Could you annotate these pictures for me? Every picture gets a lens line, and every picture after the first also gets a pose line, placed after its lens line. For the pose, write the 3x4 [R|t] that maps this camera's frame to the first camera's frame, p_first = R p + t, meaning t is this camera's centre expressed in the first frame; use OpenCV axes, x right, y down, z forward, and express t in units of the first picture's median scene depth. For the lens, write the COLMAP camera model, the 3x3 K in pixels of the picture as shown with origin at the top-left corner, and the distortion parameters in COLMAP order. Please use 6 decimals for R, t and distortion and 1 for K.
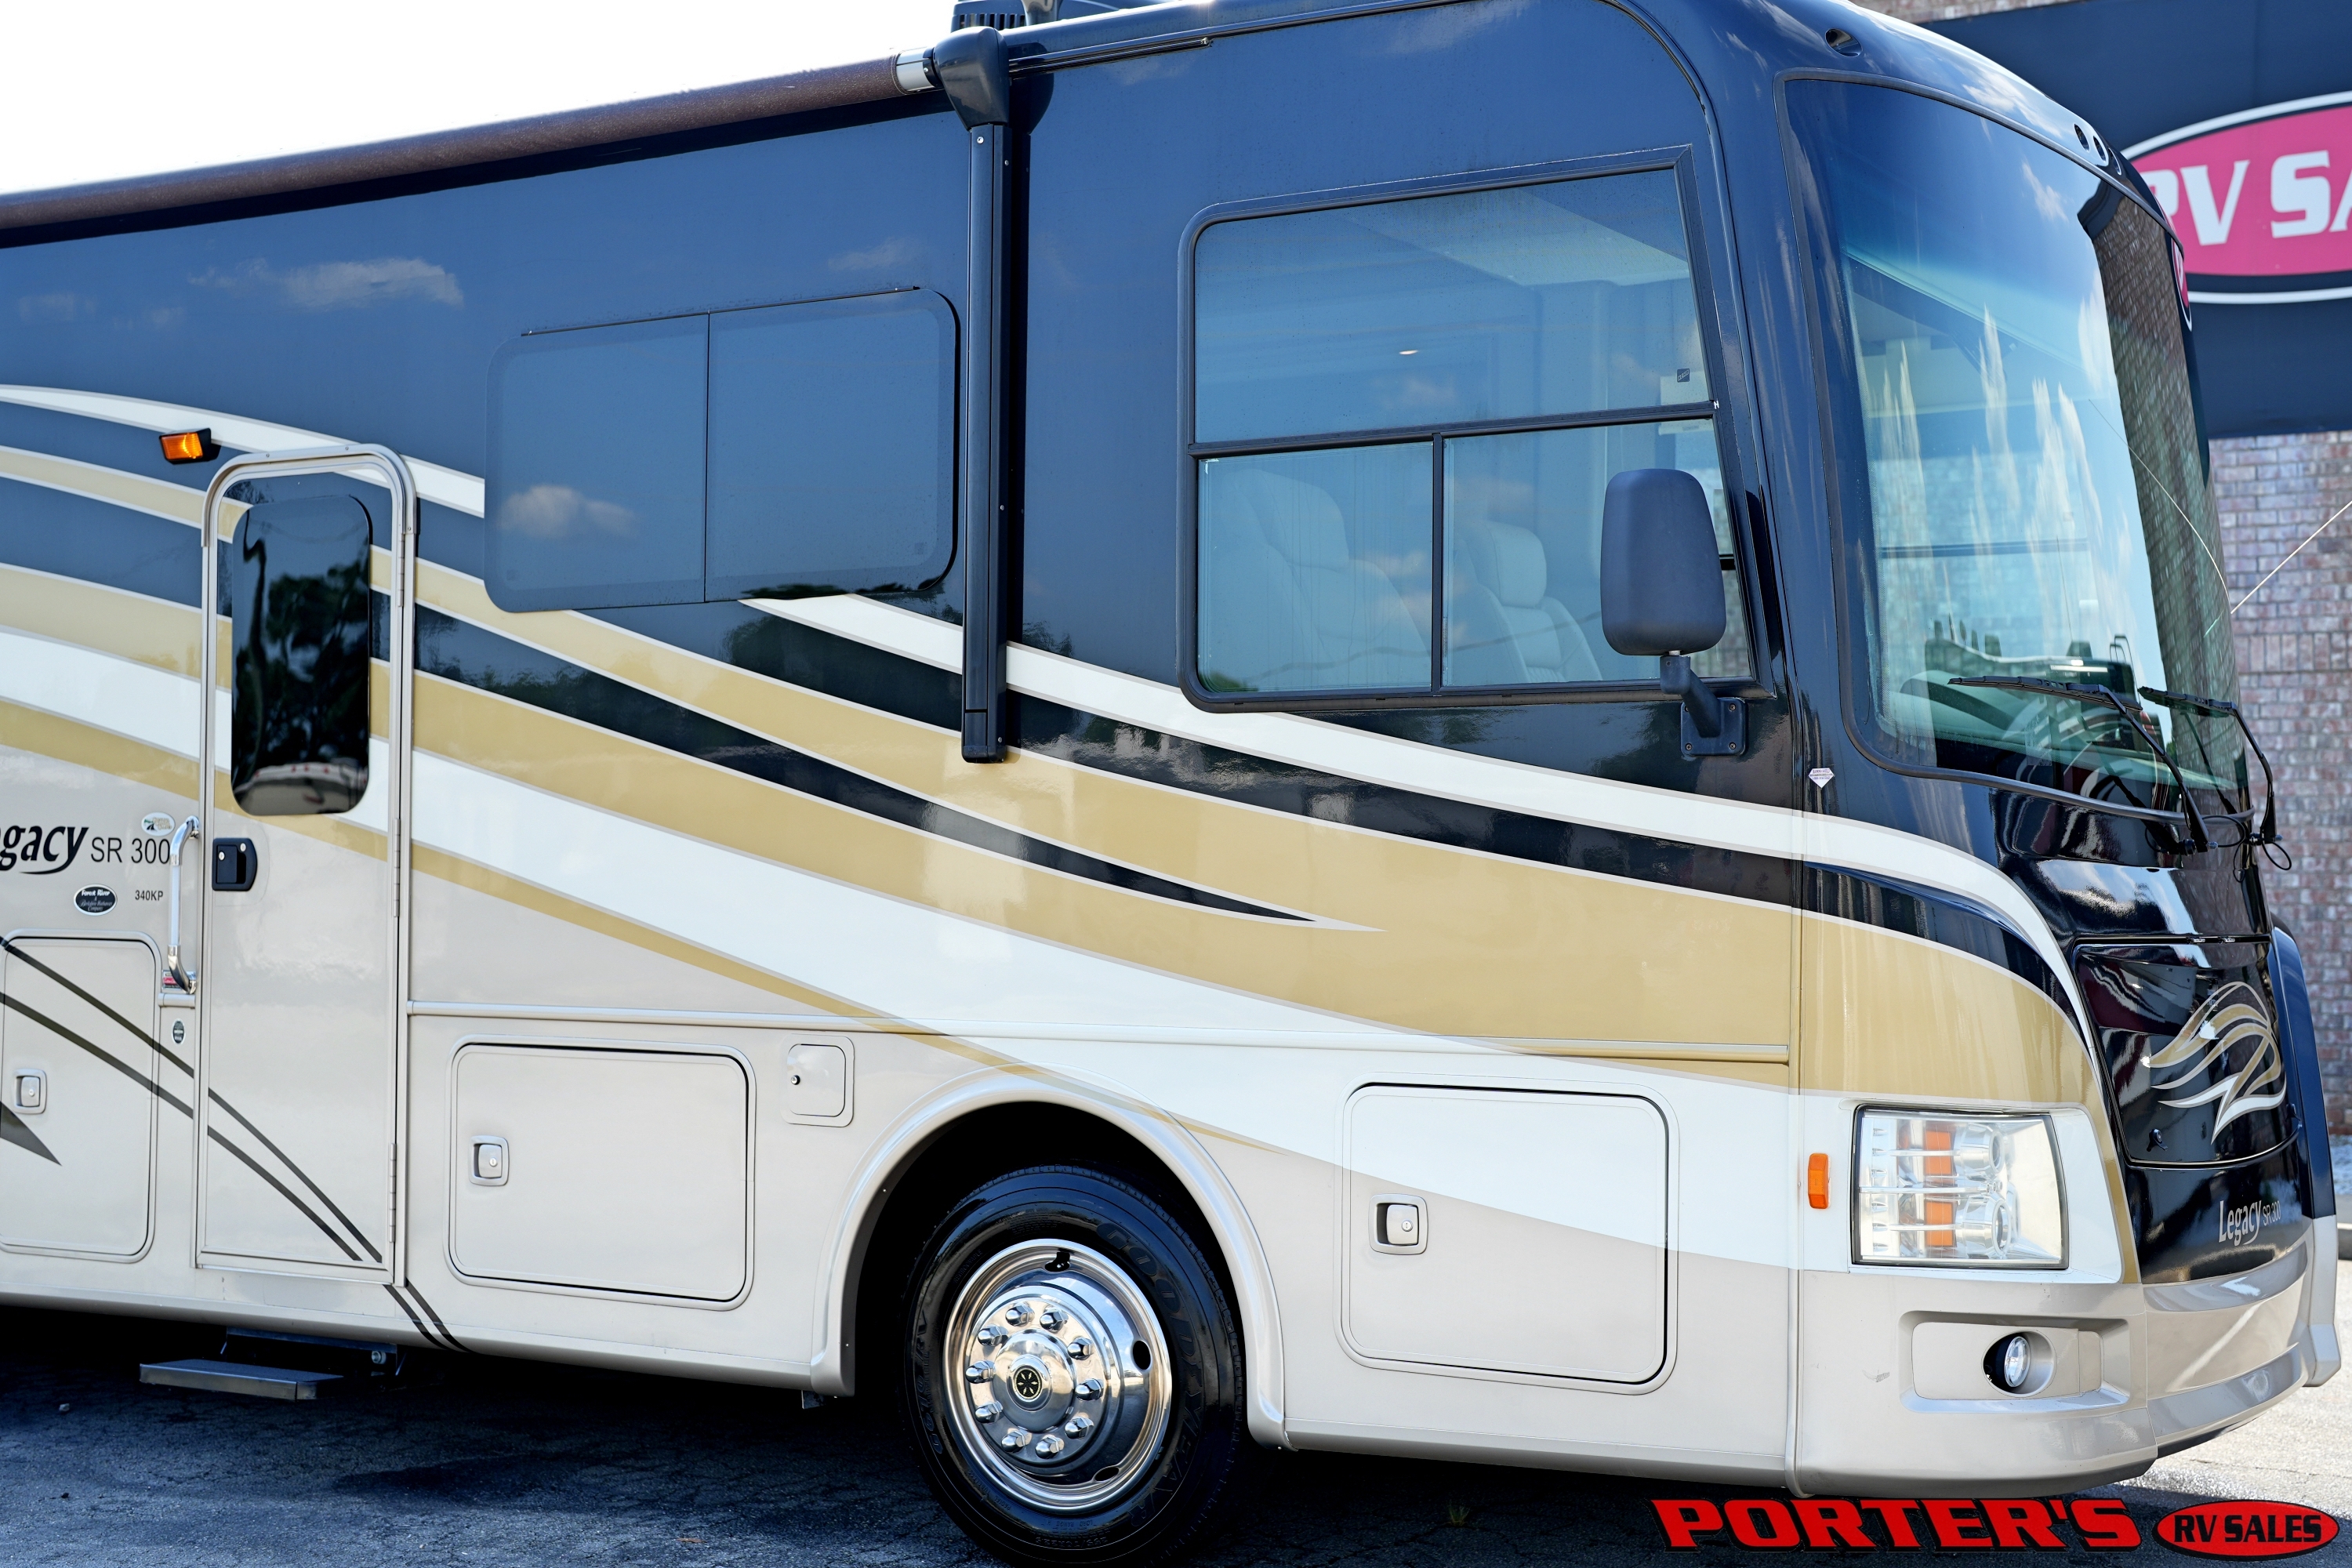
lens RADIAL K [[3240.8, 0, 1176.0], [0, 3240.8, 784.0], [0, 0, 1]] dist [-0.146386, 0.995779]
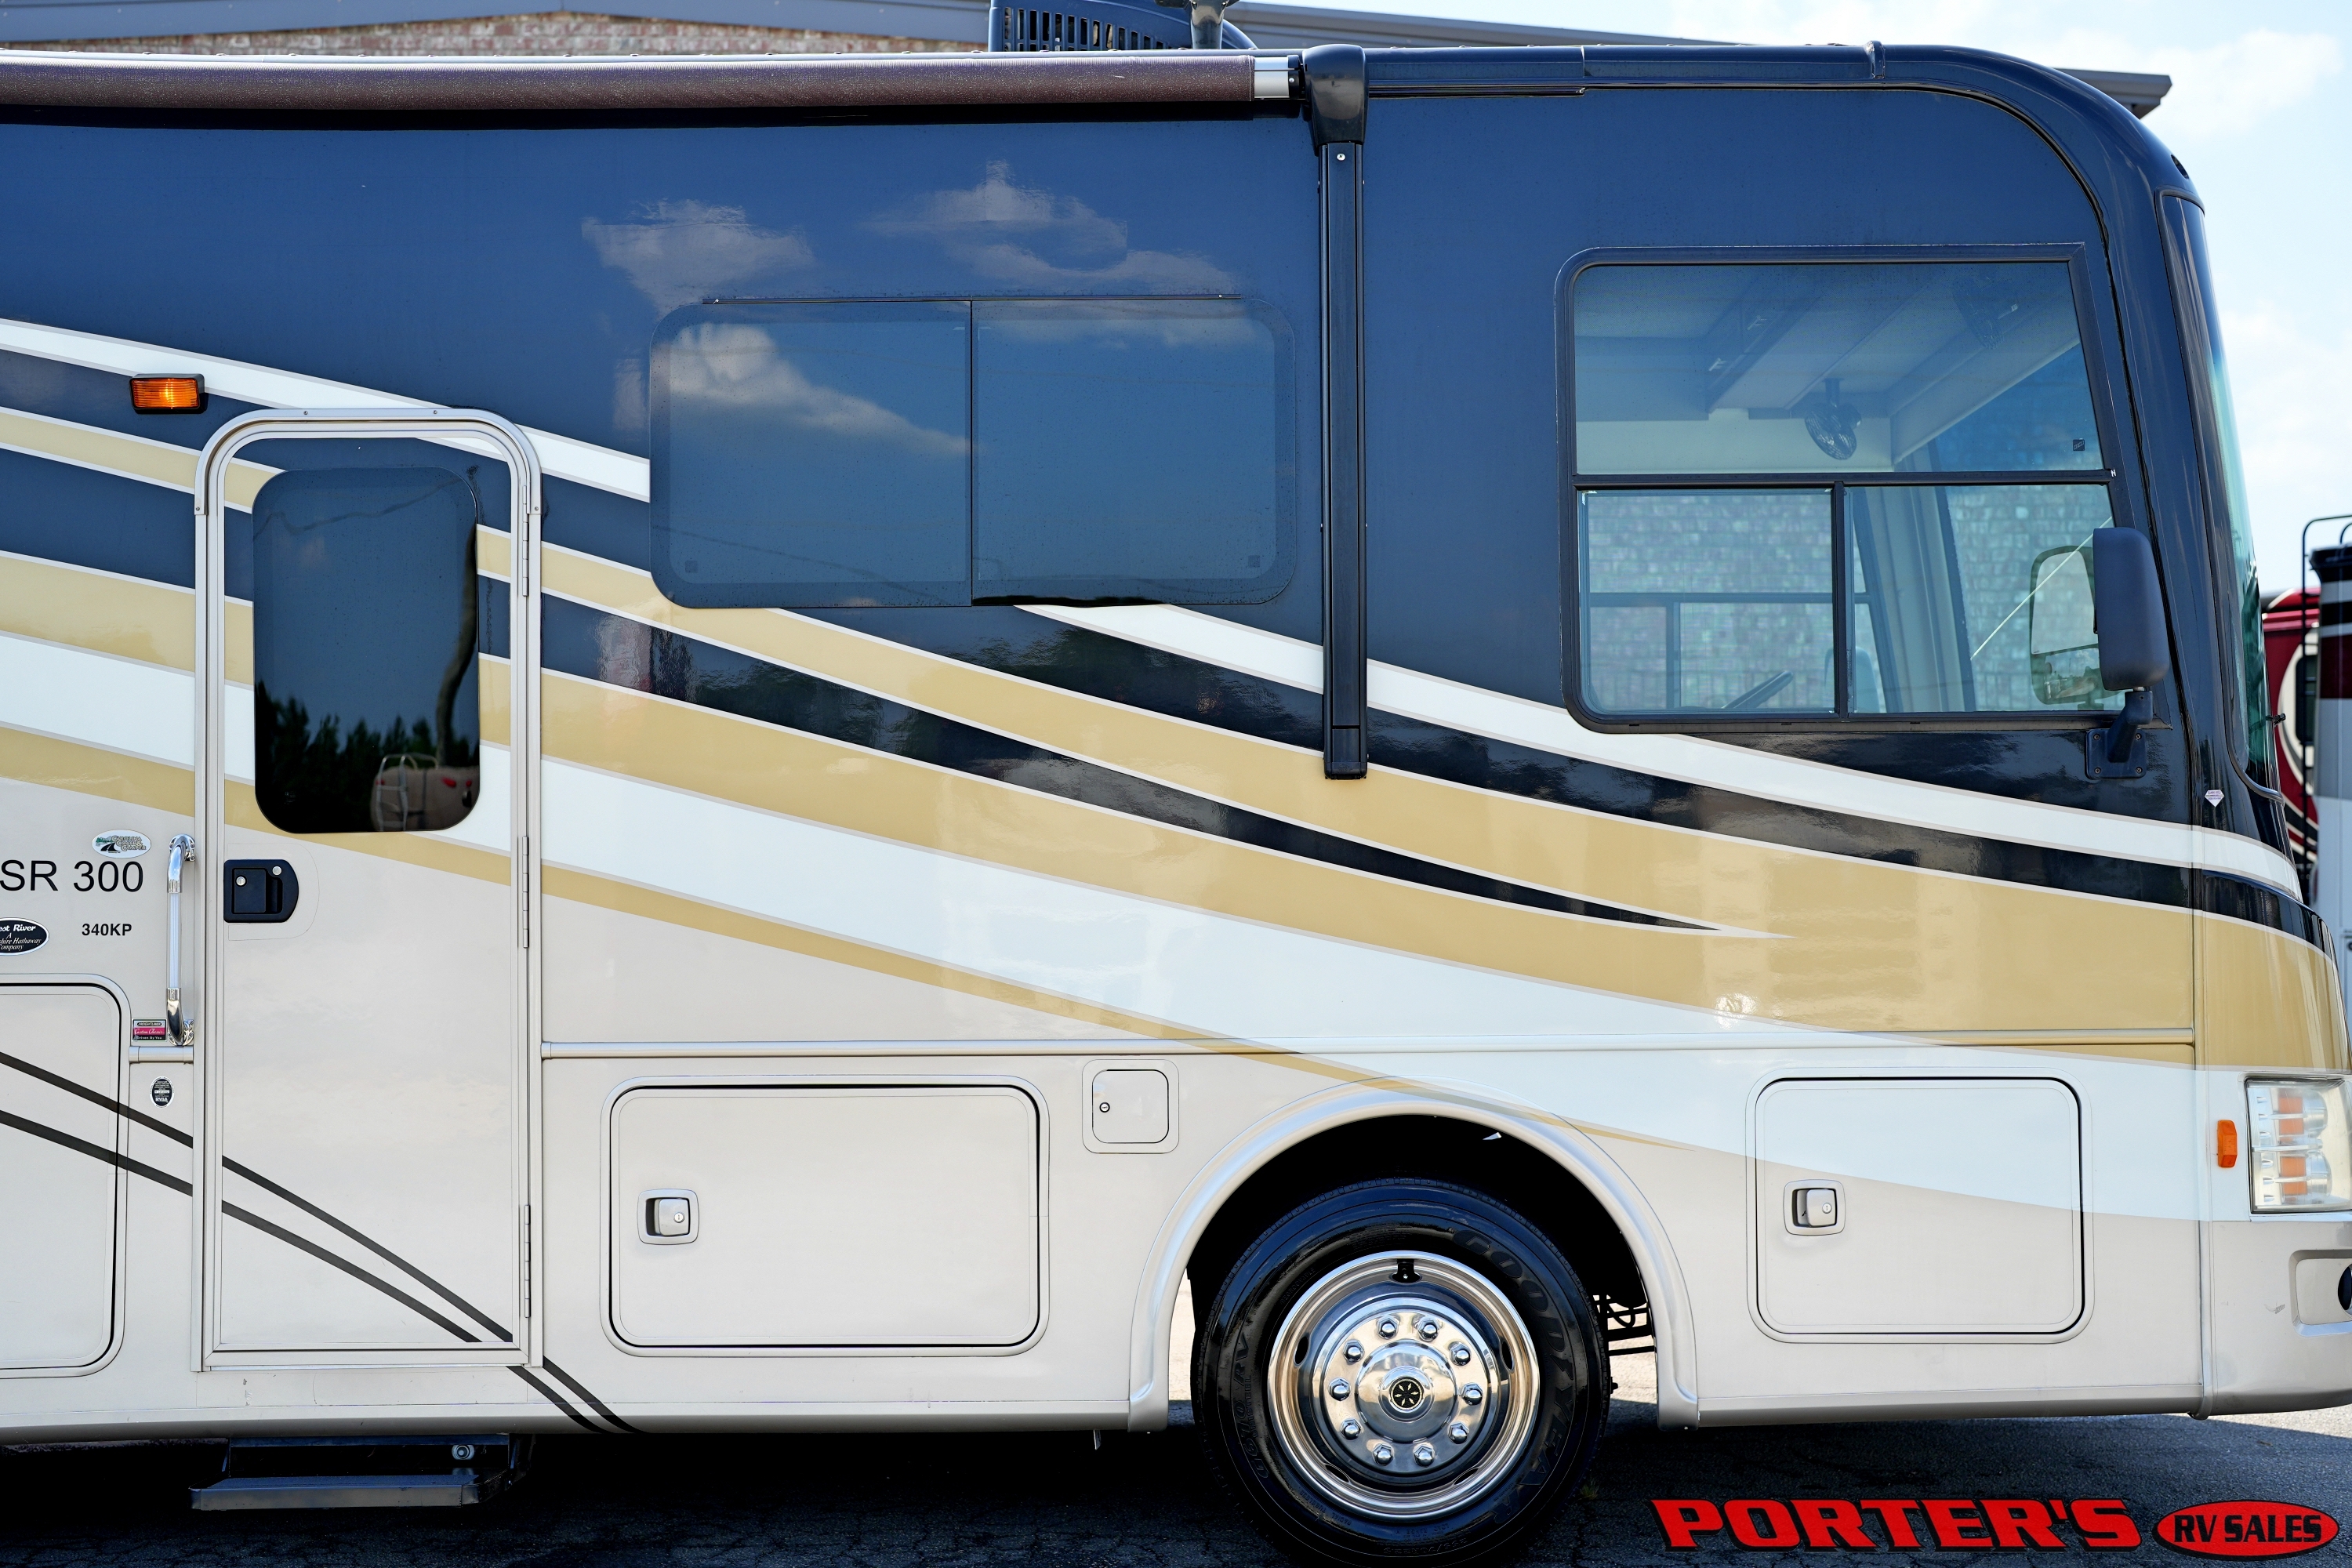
lens RADIAL K [[3240.8, 0, 1176.0], [0, 3240.8, 784.0], [0, 0, 1]] dist [-0.146386, 0.995779]
pose [[0.848579, 0.008138, 0.529006, -0.625330], [-0.003676, 0.999948, -0.009487, 0.004587], [-0.529056, 0.006105, 0.848565, 0.176054]]
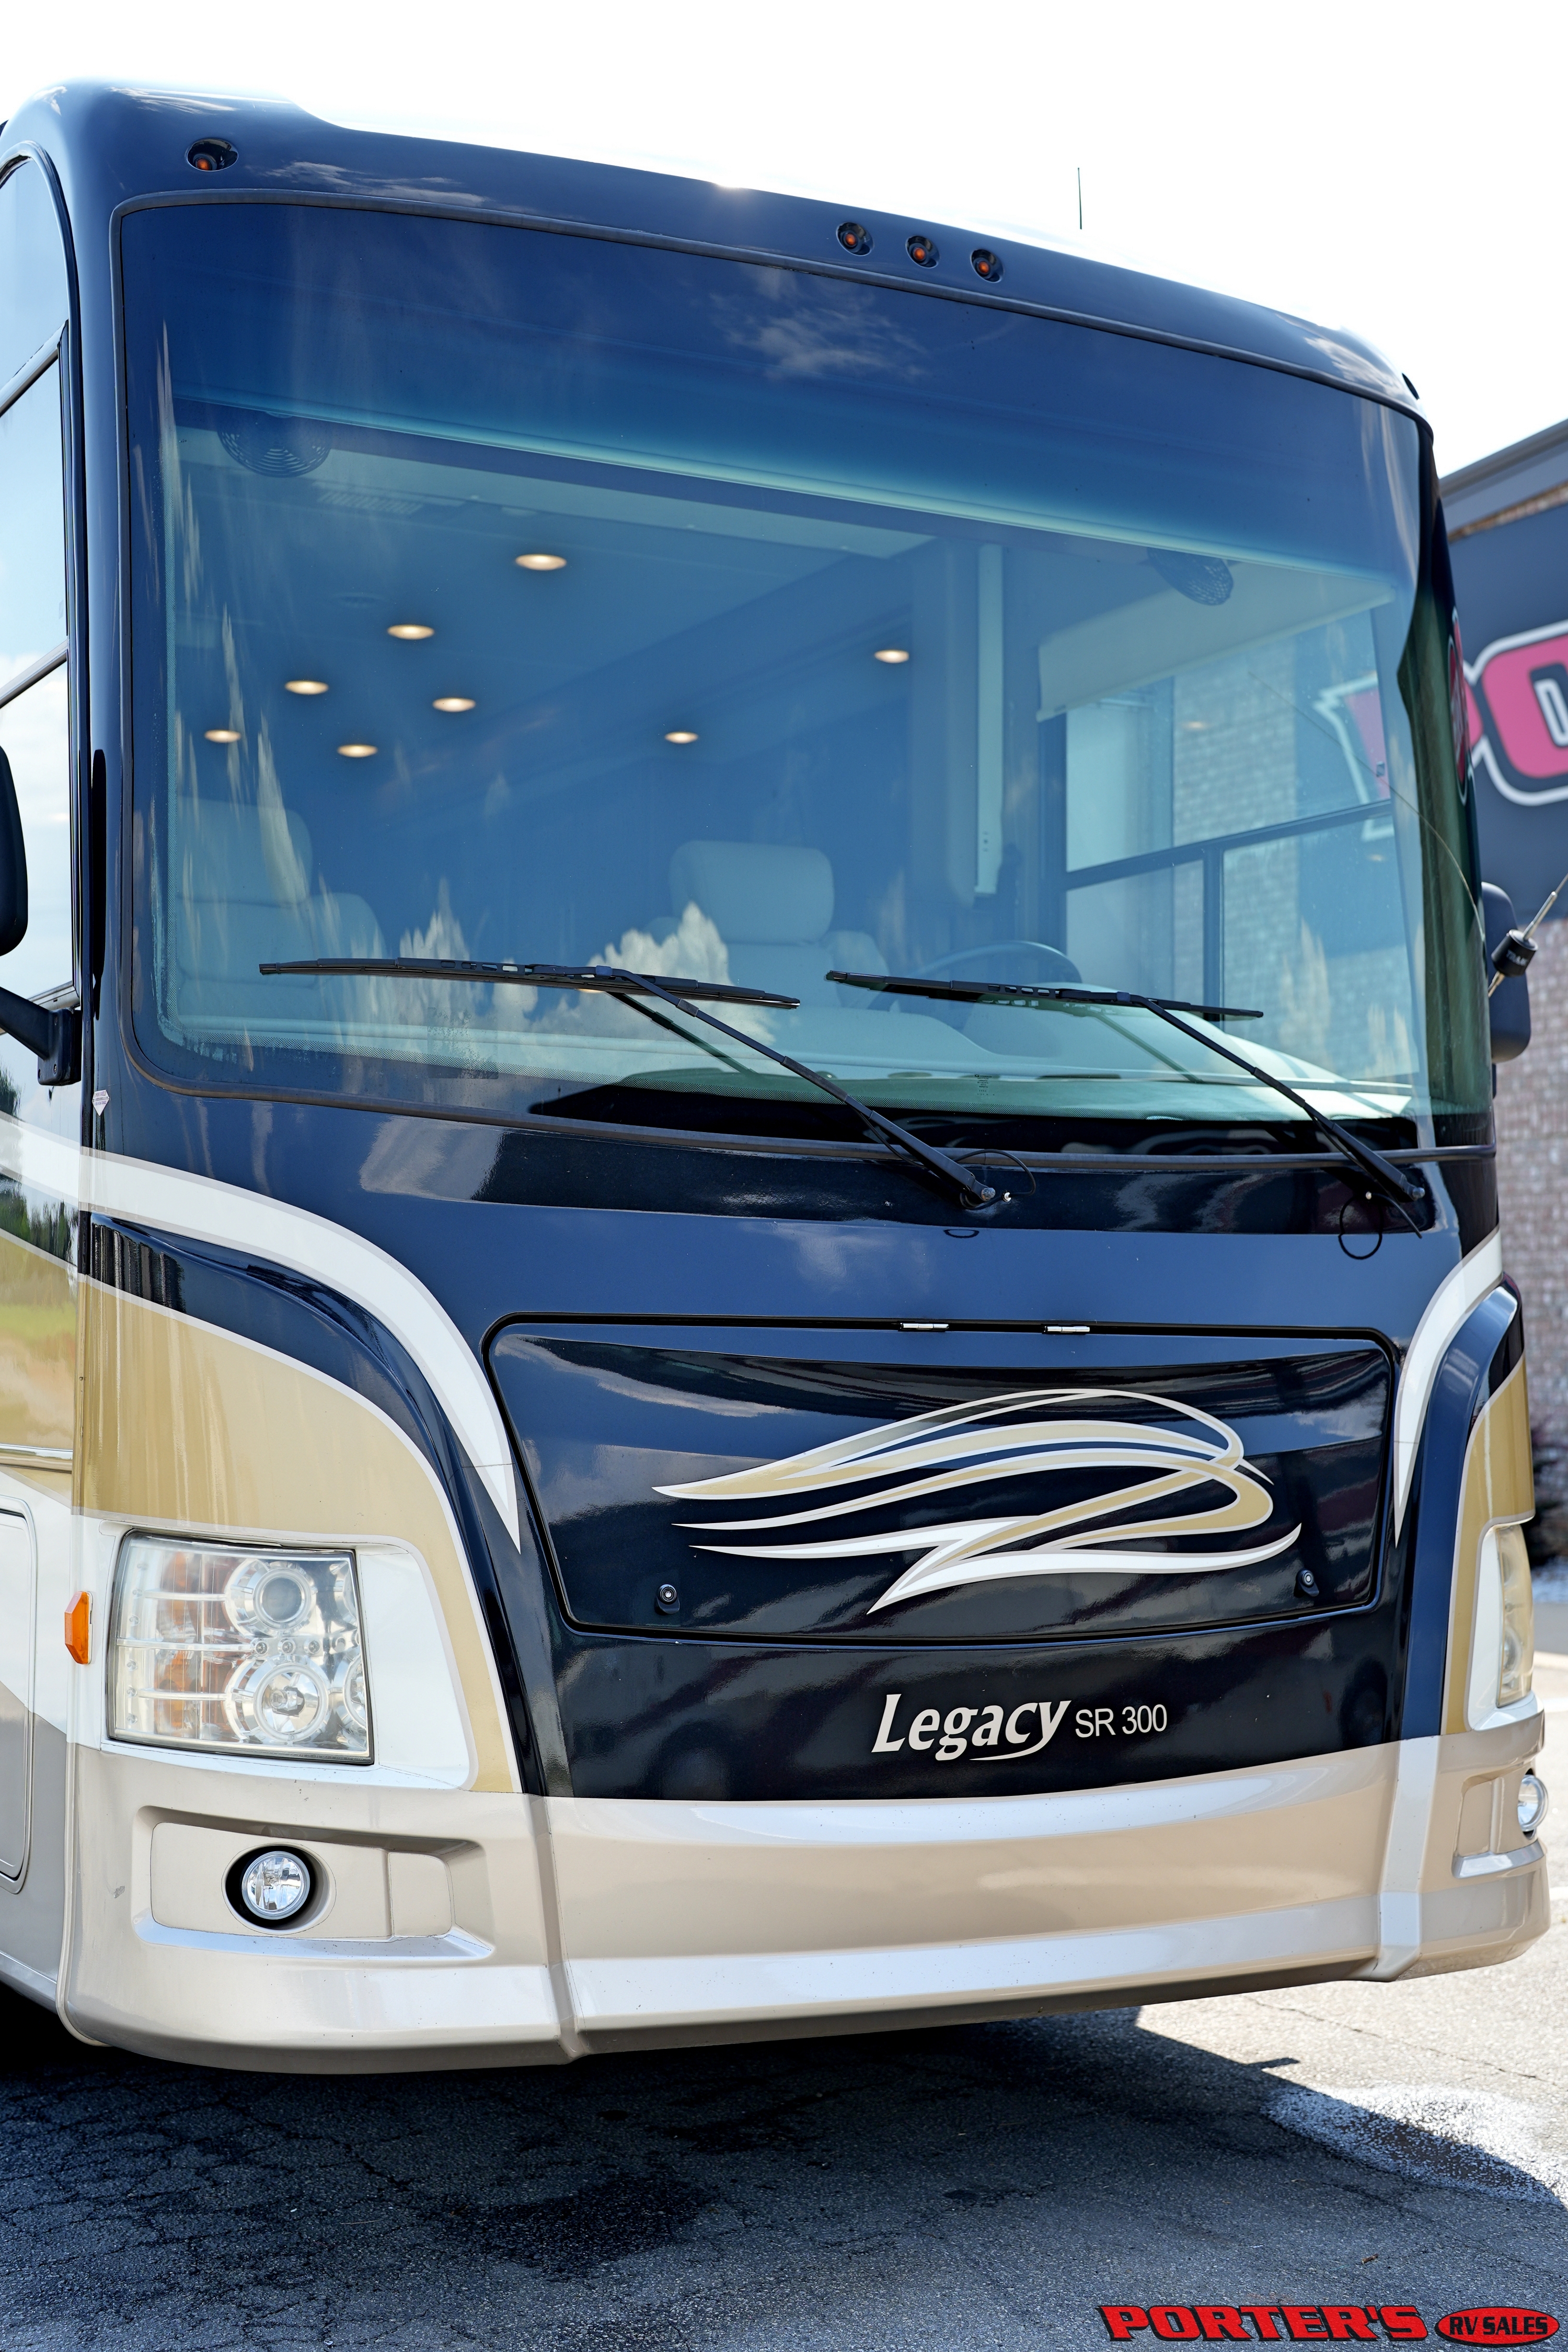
lens RADIAL K [[3240.8, 0, 784.0], [0, 3240.8, 1176.0], [0, 0, 1]] dist [-0.146386, 0.995779]
pose [[0.860301, -0.034156, -0.508642, 0.619370], [0.016557, 0.999099, -0.039086, 0.040922], [0.509518, 0.025204, 0.860091, 0.358060]]
